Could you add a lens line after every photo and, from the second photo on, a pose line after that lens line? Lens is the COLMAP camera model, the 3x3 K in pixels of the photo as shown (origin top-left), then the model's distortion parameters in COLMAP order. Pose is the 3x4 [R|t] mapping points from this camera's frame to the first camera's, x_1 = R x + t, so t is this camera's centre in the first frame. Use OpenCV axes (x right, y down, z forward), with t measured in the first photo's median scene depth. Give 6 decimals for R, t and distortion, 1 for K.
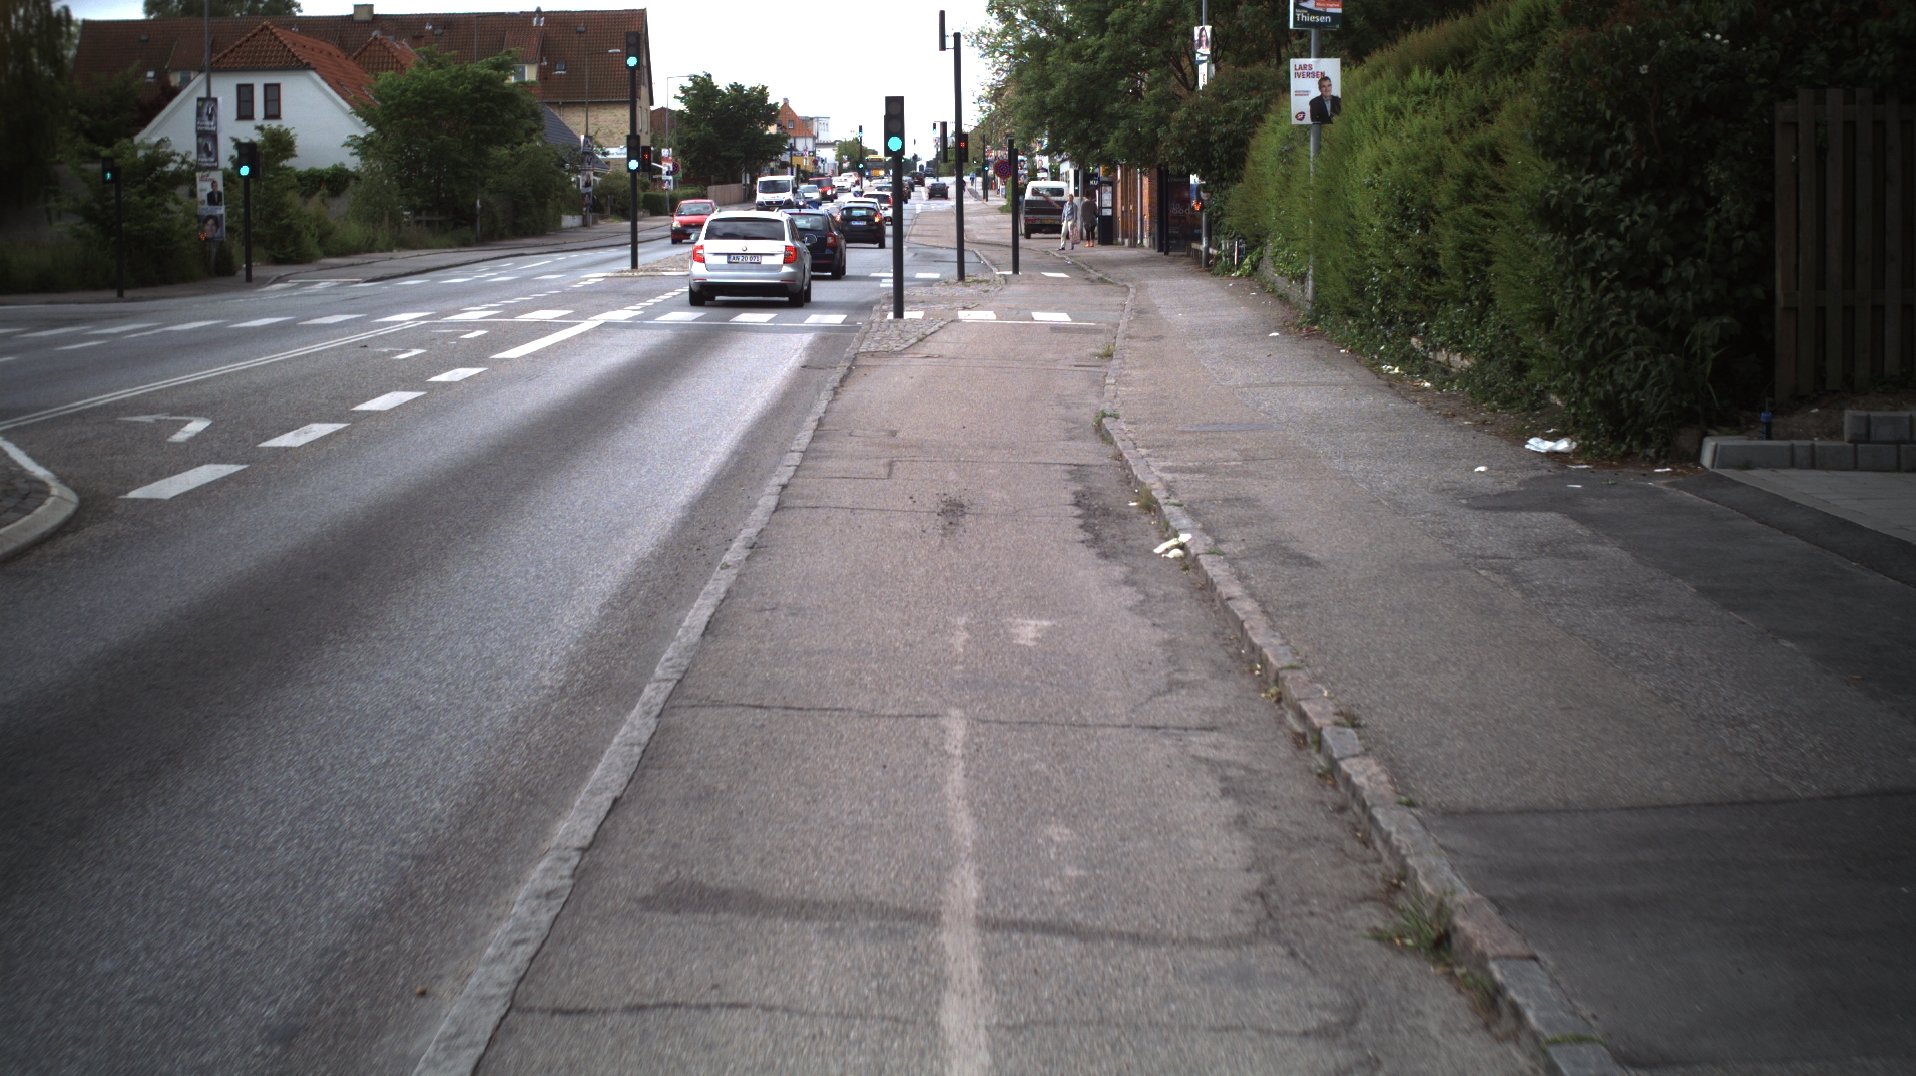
lens RADIAL K [[3890.6, 0, 944.7], [0, 3890.6, 540.7], [0, 0, 1]] dist [-0.254660, 0.000000]
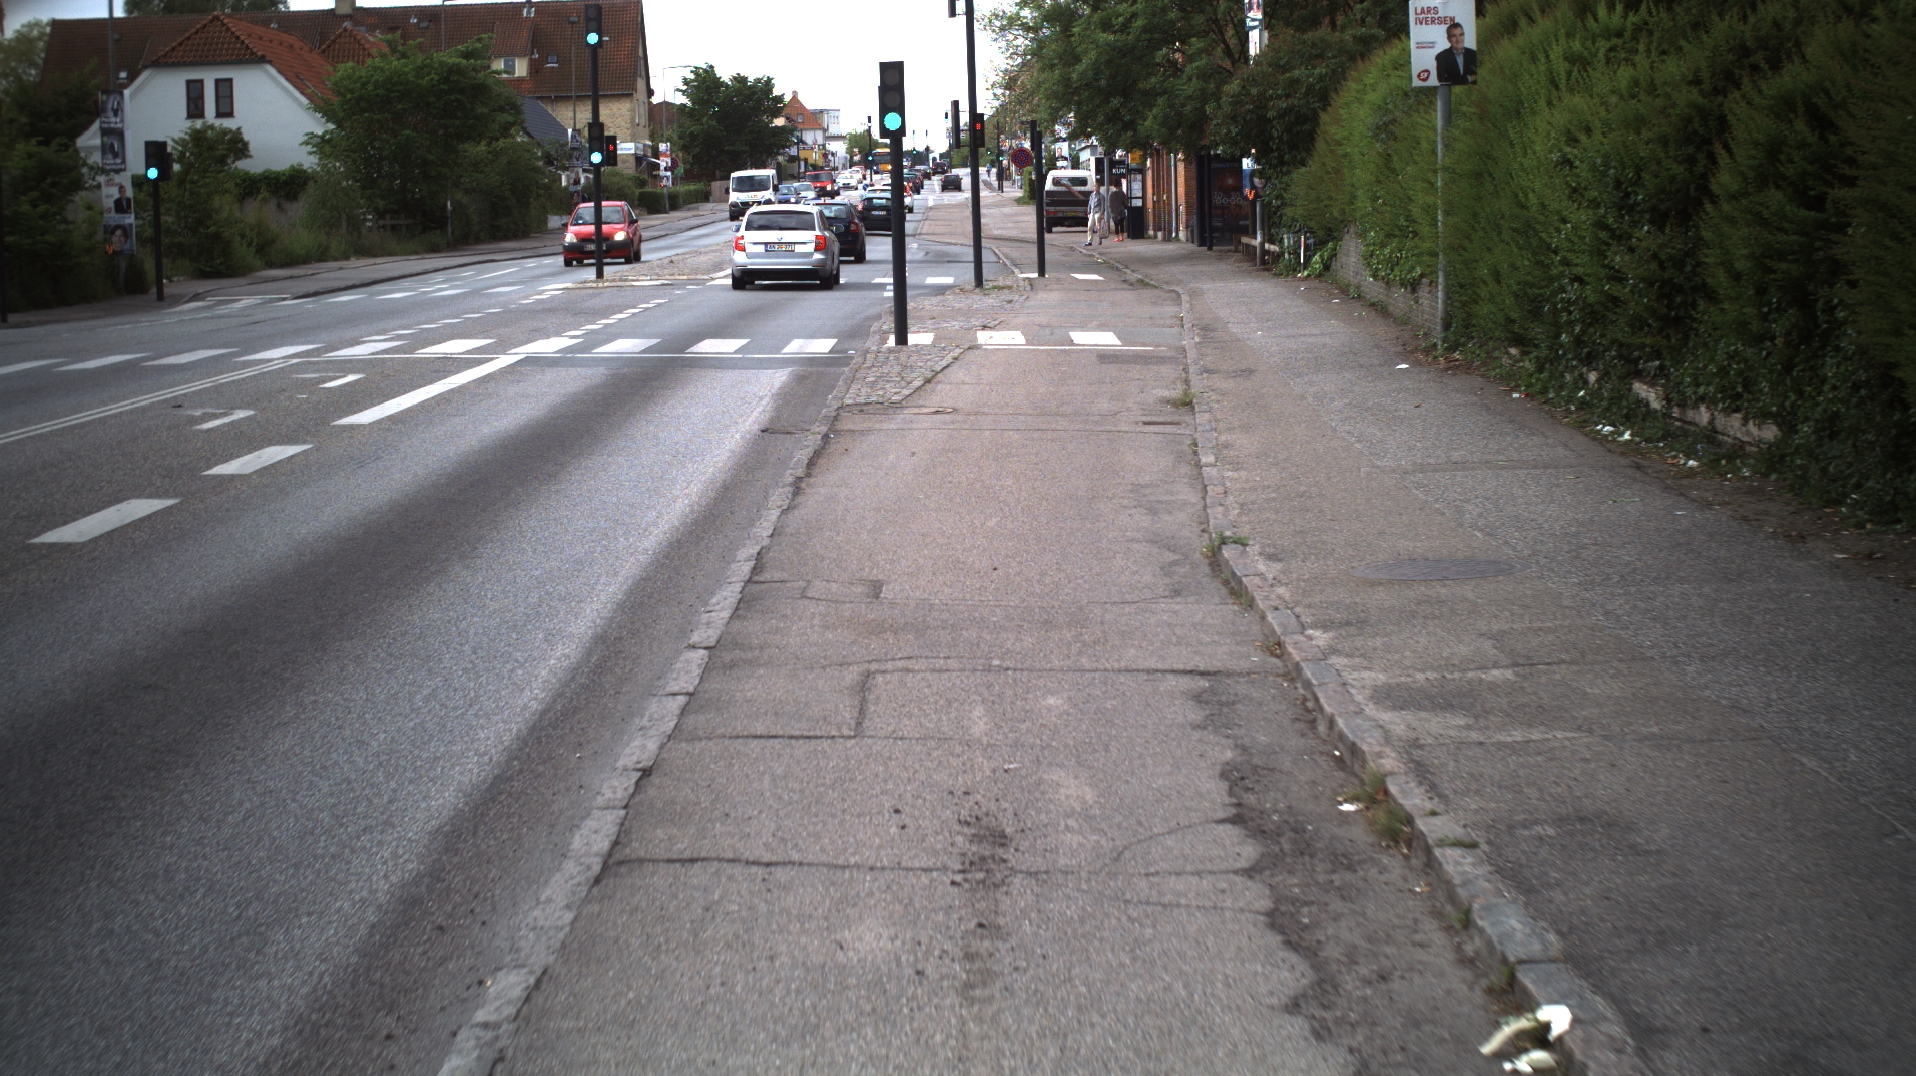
lens RADIAL K [[3477.4, 0, 964.2], [0, 3477.4, 538.9], [0, 0, 1]] dist [-0.223814, 0.000000]
pose [[0.999859, -0.016788, -0.000106, 0.000204], [0.016788, 0.999783, 0.012308, -0.027920], [-0.000101, -0.012308, 0.999924, 0.315040]]
